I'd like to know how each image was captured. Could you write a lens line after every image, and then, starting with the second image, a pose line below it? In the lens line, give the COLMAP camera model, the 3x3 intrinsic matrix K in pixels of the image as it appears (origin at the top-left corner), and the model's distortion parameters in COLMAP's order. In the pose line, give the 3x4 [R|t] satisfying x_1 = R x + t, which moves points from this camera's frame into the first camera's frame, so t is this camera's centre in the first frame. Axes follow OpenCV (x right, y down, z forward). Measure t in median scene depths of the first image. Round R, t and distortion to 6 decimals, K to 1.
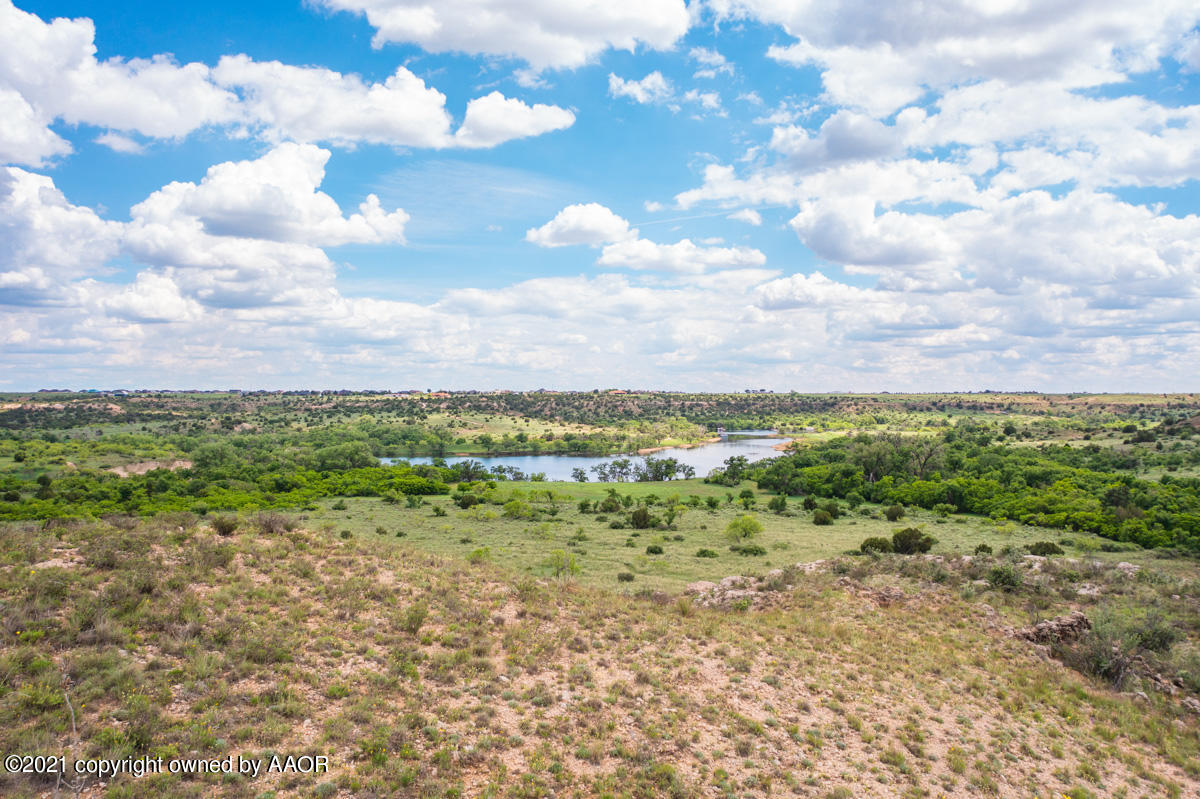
lens RADIAL K [[975.6, 0, 595.5], [0, 975.6, 341.4], [0, 0, 1]] dist [-0.006173, -0.004039]
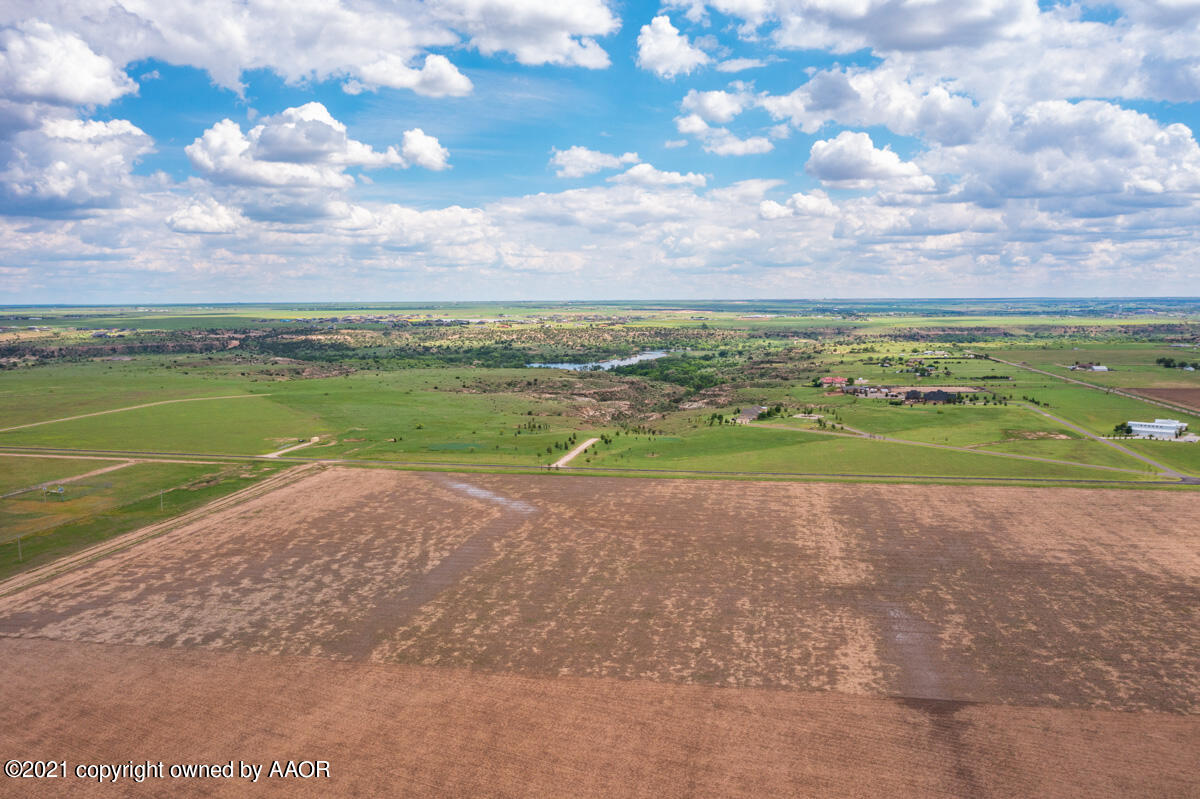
lens RADIAL K [[950.7, 0, 600.0], [0, 950.7, 399.5], [0, 0, 1]] dist [-0.005850, -0.002242]
pose [[0.999949, -0.001703, -0.009927, 0.038057], [0.003292, 0.986734, 0.162314, -0.113528], [0.009519, -0.162338, 0.986689, -0.874180]]
